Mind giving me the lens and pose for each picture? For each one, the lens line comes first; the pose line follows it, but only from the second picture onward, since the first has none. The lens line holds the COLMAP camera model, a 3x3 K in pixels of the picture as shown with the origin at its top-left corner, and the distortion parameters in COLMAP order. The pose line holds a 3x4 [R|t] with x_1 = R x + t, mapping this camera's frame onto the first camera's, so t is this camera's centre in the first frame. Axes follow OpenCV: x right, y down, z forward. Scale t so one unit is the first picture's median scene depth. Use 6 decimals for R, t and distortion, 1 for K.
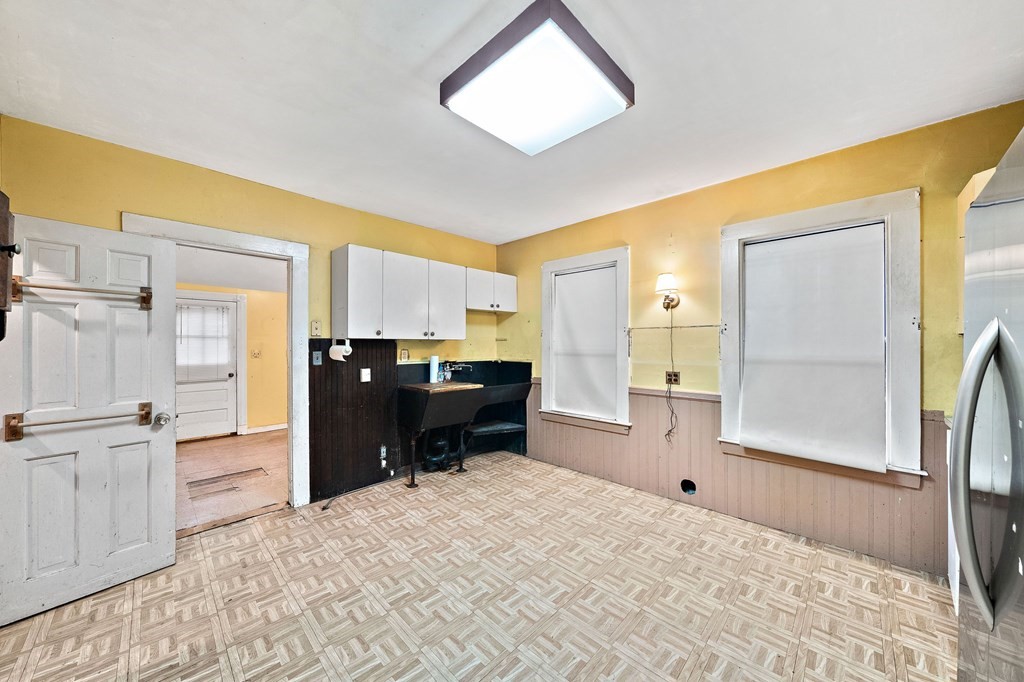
lens RADIAL K [[353.0, 0, 508.5], [0, 353.0, 342.7], [0, 0, 1]] dist [-0.007683, 0.000339]
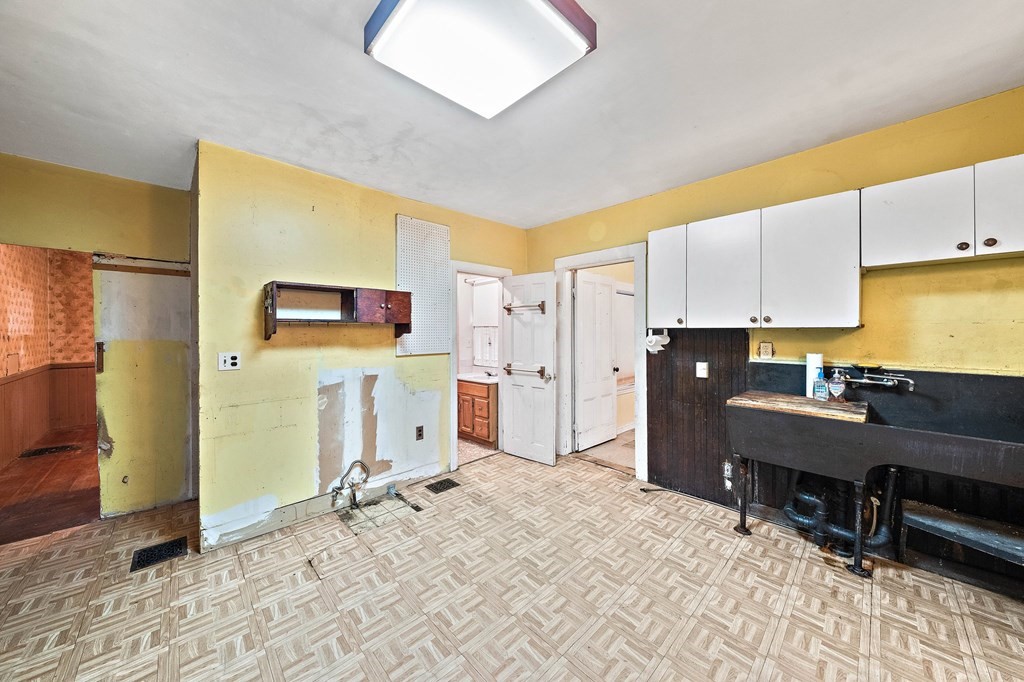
lens RADIAL K [[353.0, 0, 515.6], [0, 353.0, 334.8], [0, 0, 1]] dist [-0.007683, 0.000339]
pose [[-0.023557, 0.010678, -0.999665, 0.539061], [0.003777, 0.999937, 0.010592, -0.005666], [0.999715, -0.003526, -0.023596, 0.654425]]
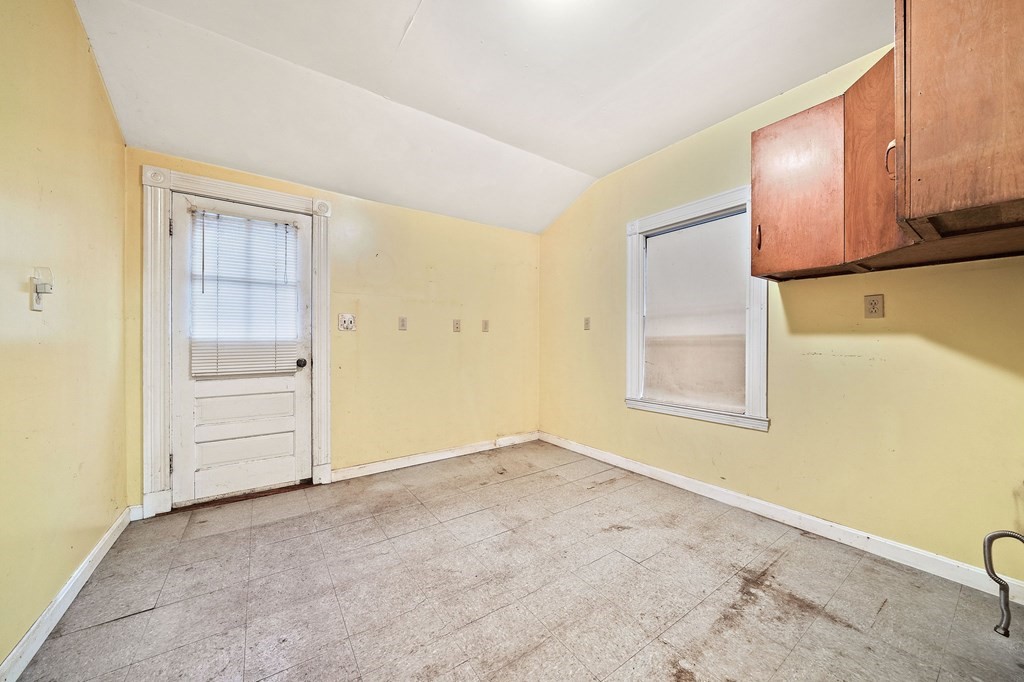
lens RADIAL K [[353.0, 0, 509.4], [0, 353.0, 340.7], [0, 0, 1]] dist [-0.007683, 0.000339]
pose [[0.984915, 0.006357, -0.172923, -0.349874], [-0.005752, 0.999975, 0.003999, 0.047772], [0.172944, -0.002944, 0.984927, 0.472852]]
